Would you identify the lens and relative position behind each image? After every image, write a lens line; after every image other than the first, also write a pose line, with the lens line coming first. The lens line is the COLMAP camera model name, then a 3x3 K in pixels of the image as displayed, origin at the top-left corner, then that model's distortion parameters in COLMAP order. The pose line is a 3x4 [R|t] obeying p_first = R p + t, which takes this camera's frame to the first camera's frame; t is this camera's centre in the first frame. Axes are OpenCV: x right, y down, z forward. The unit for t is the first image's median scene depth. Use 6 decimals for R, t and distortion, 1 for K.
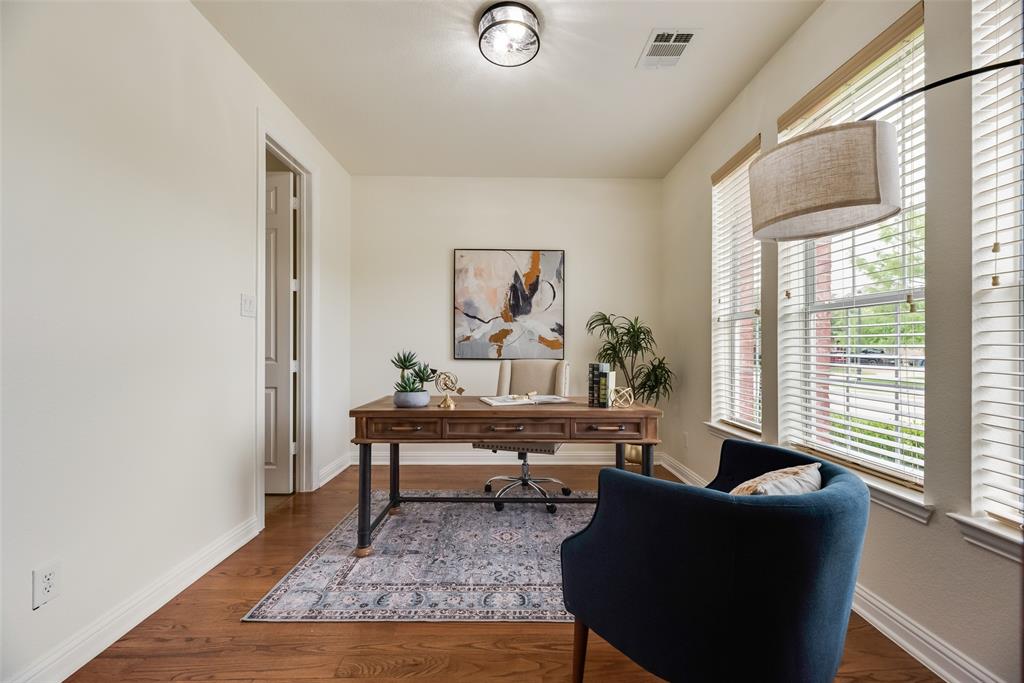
lens RADIAL K [[417.2, 0, 514.4], [0, 417.2, 344.4], [0, 0, 1]] dist [0.002046, 0.000054]
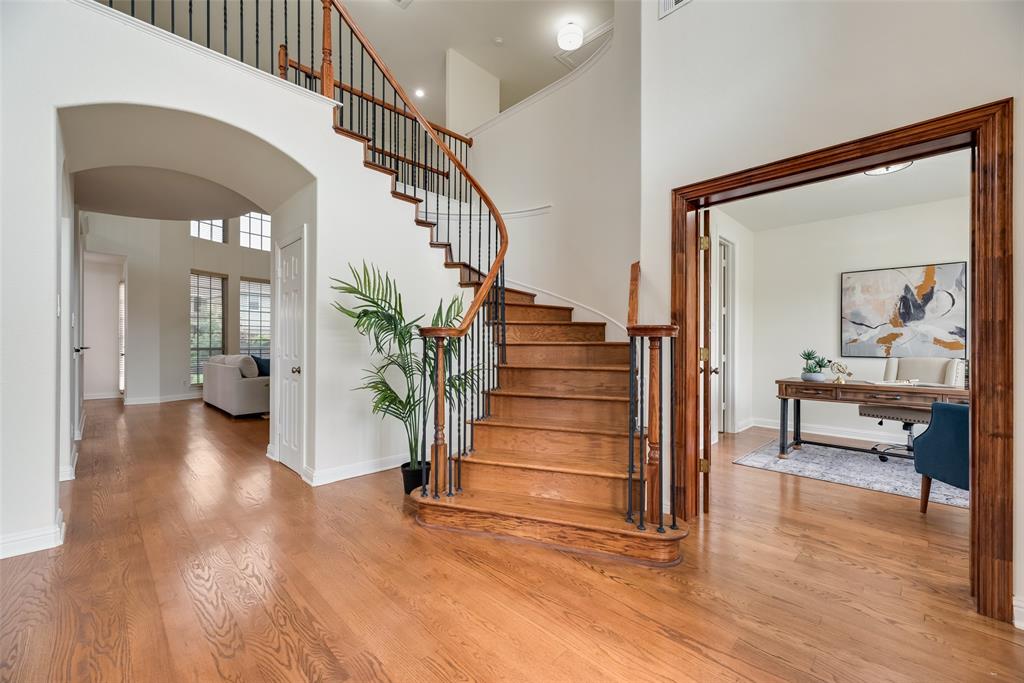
lens RADIAL K [[417.2, 0, 508.3], [0, 417.2, 346.0], [0, 0, 1]] dist [0.002046, 0.000054]
pose [[0.696873, 0.001449, -0.717194, 0.069071], [0.000239, 0.999997, 0.002252, -0.001703], [0.717195, -0.001741, 0.696870, -0.673880]]
